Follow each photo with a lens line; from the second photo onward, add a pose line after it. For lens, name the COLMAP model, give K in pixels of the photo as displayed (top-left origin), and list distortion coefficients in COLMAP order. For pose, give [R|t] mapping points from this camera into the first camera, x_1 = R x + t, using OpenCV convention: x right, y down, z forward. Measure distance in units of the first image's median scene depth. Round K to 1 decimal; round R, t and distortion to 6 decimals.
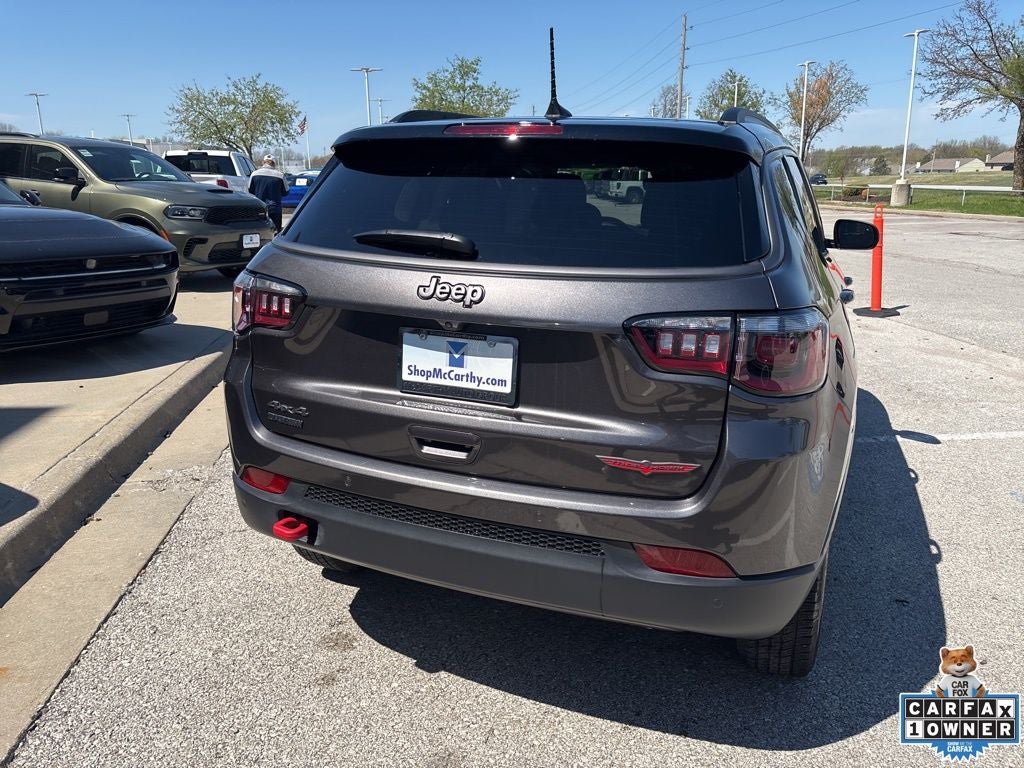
lens RADIAL K [[780.2, 0, 511.9], [0, 780.2, 373.7], [0, 0, 1]] dist [0.048327, -0.054736]
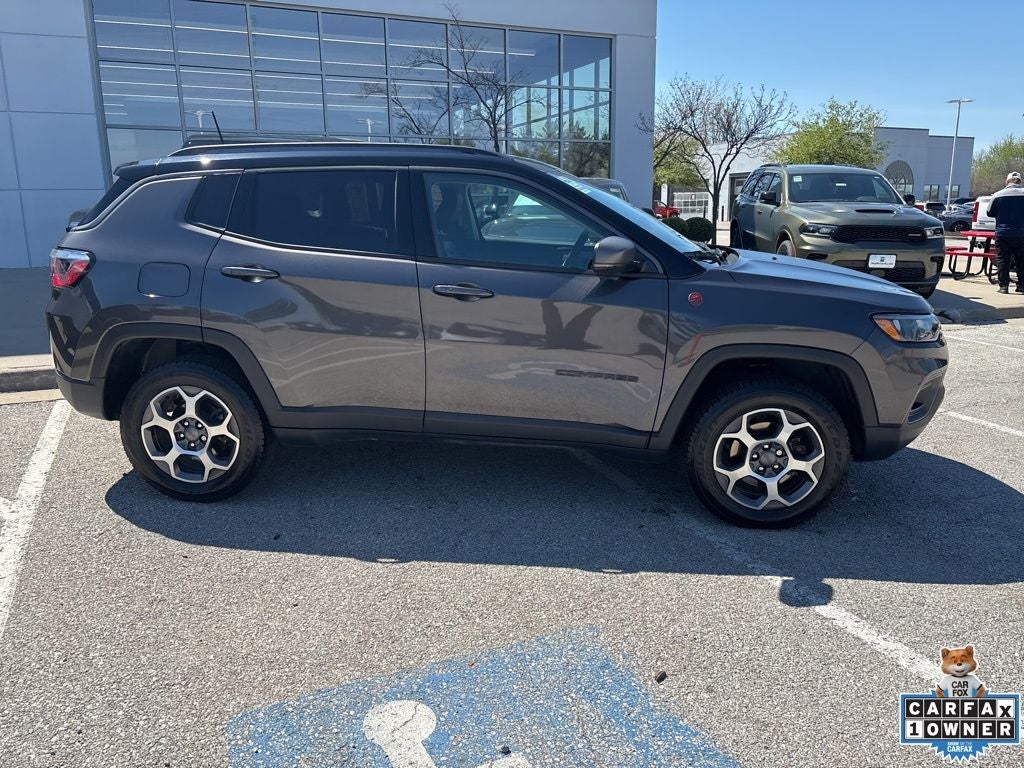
lens RADIAL K [[780.6, 0, 512.0], [0, 780.6, 384.0], [0, 0, 1]] dist [0.046984, -0.050578]
pose [[0.281600, 0.215848, -0.934939, 2.329042], [-0.234835, 0.960242, 0.150958, -0.280437], [0.930352, 0.177047, 0.321093, 1.266457]]
